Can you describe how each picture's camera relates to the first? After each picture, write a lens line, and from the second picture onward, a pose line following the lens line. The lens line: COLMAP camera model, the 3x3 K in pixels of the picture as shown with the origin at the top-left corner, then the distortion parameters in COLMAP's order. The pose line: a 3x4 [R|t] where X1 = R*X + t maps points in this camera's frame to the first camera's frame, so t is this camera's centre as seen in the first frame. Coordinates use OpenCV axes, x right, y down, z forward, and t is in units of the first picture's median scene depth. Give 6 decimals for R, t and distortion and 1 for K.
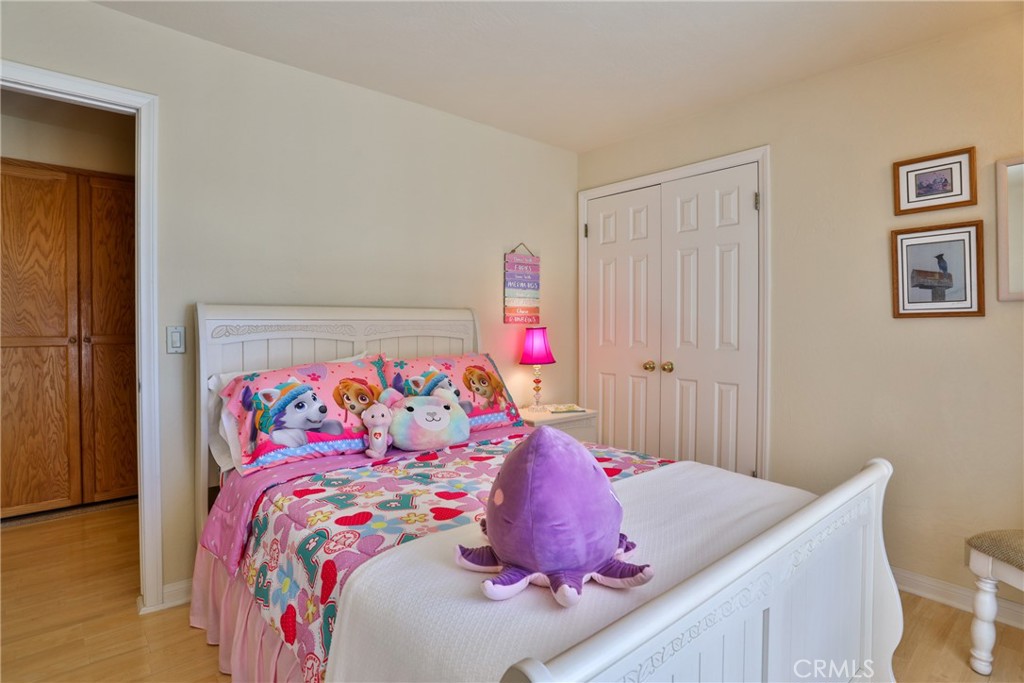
lens RADIAL K [[519.5, 0, 513.9], [0, 519.5, 335.5], [0, 0, 1]] dist [-0.049451, 0.000864]
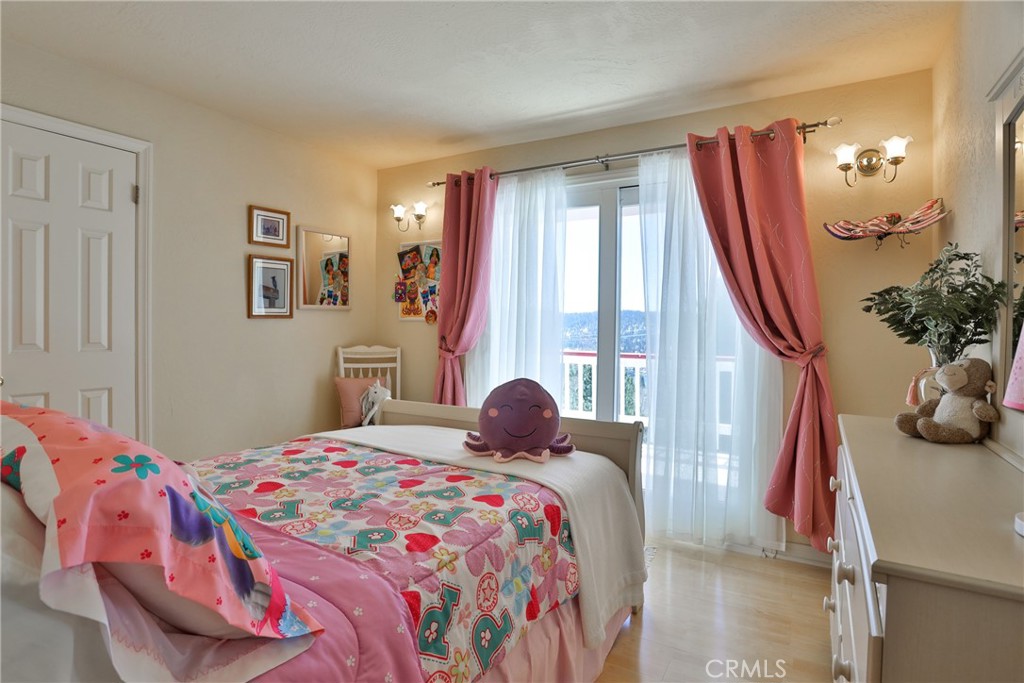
lens RADIAL K [[519.5, 0, 513.9], [0, 519.5, 335.5], [0, 0, 1]] dist [-0.049451, 0.000864]
pose [[-0.311761, -0.017126, 0.950006, -0.974264], [0.014035, 0.999645, 0.022627, -0.011020], [-0.950057, 0.020388, -0.311410, 0.921848]]
